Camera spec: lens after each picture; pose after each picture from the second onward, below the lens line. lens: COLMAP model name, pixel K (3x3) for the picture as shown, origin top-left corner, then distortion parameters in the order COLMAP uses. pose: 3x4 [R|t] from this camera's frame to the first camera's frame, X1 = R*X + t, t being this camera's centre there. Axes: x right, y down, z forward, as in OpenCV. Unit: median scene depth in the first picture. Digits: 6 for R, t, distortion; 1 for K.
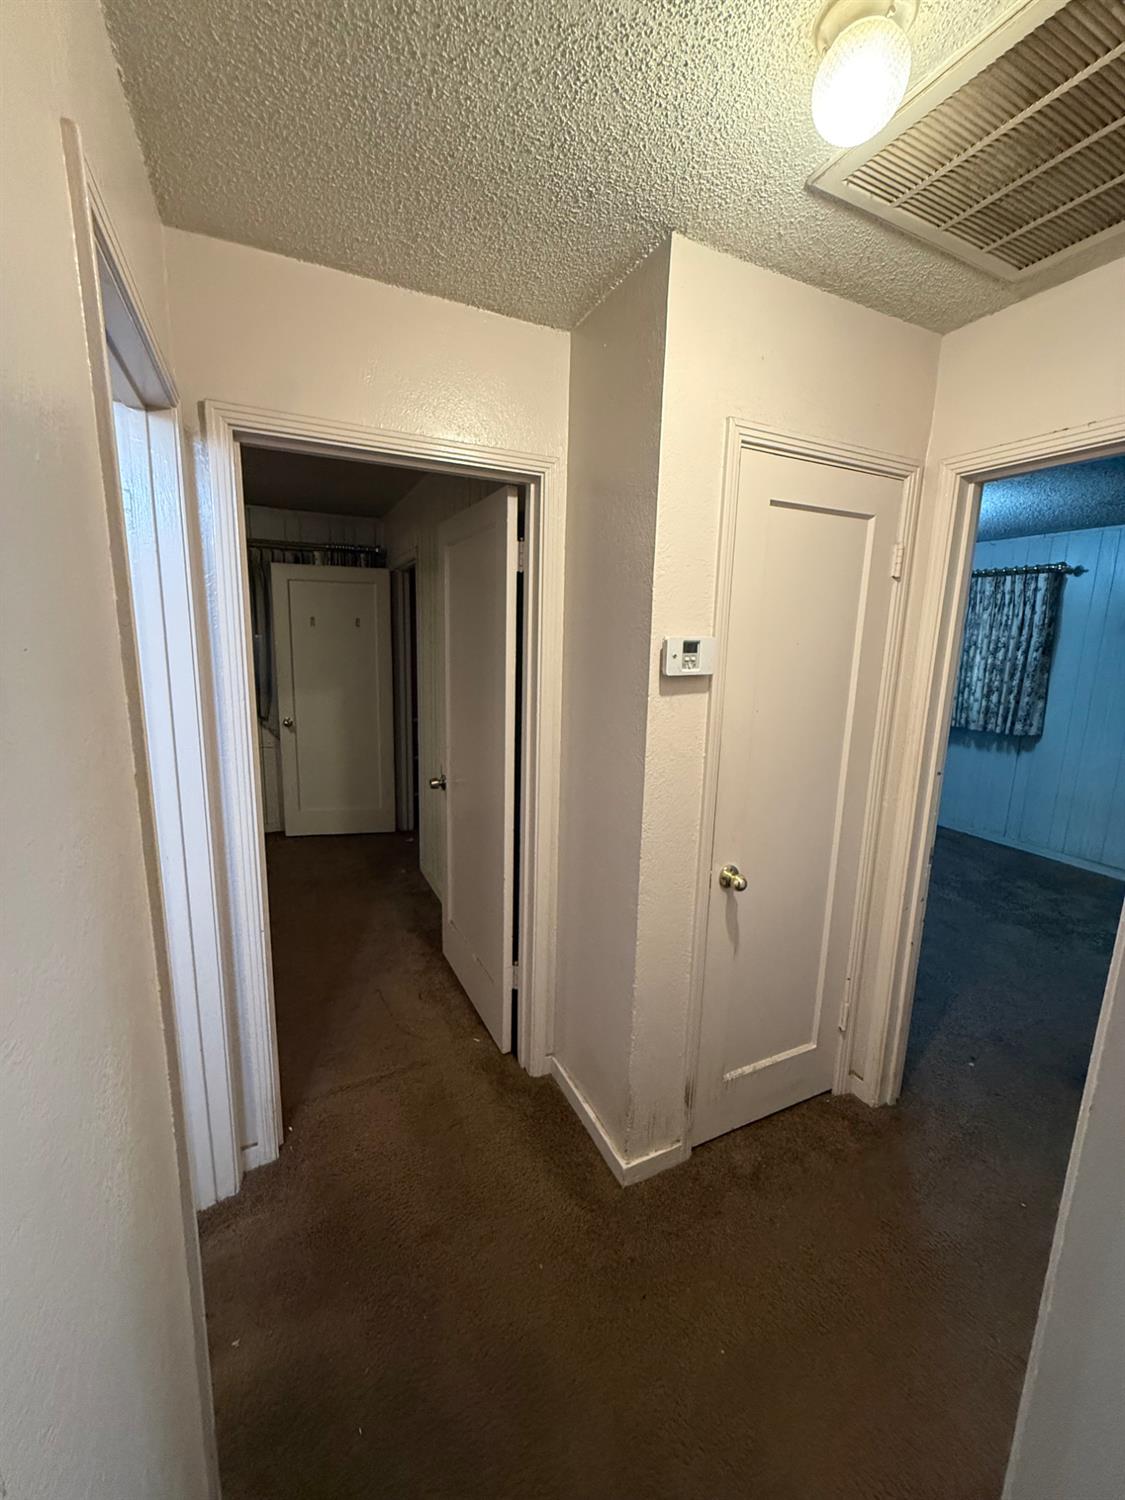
lens RADIAL K [[601.5, 0, 560.5], [0, 601.5, 745.5], [0, 0, 1]] dist [0.004823, 0.000554]
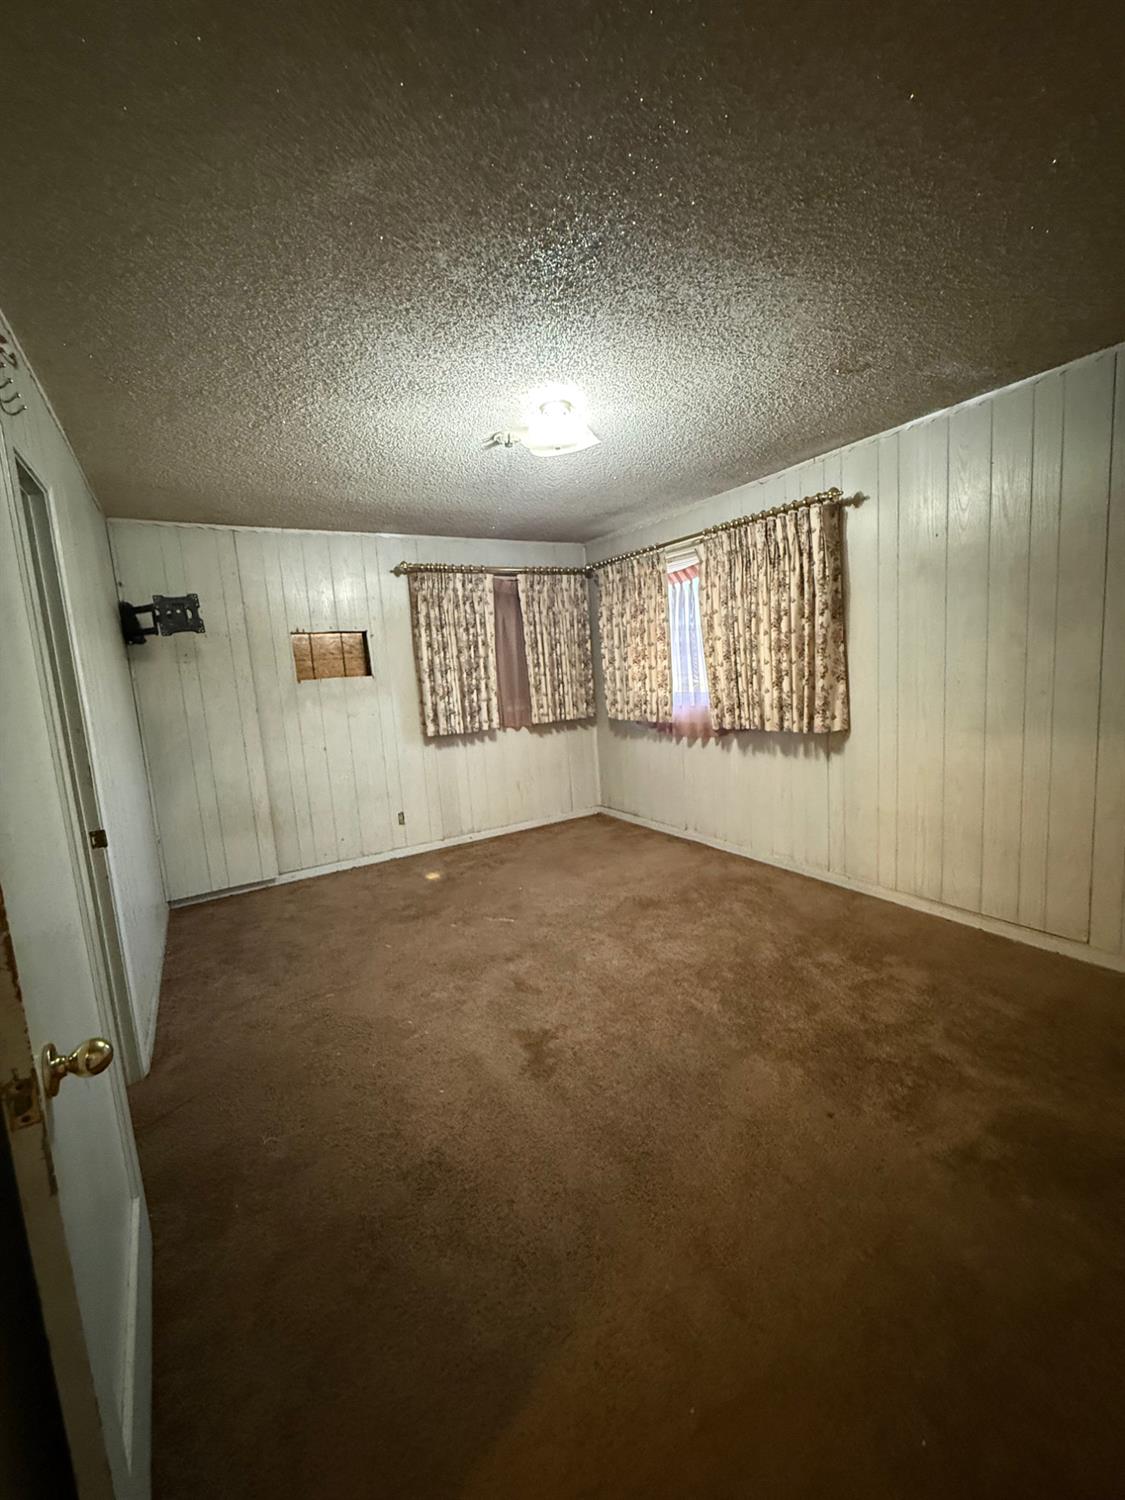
lens RADIAL K [[601.5, 0, 569.2], [0, 601.5, 746.4], [0, 0, 1]] dist [0.004823, 0.000554]
pose [[0.989306, -0.103761, 0.102509, 0.388264], [0.108579, 0.993175, -0.042583, -0.002765], [-0.097391, 0.053258, 0.993820, 0.314102]]
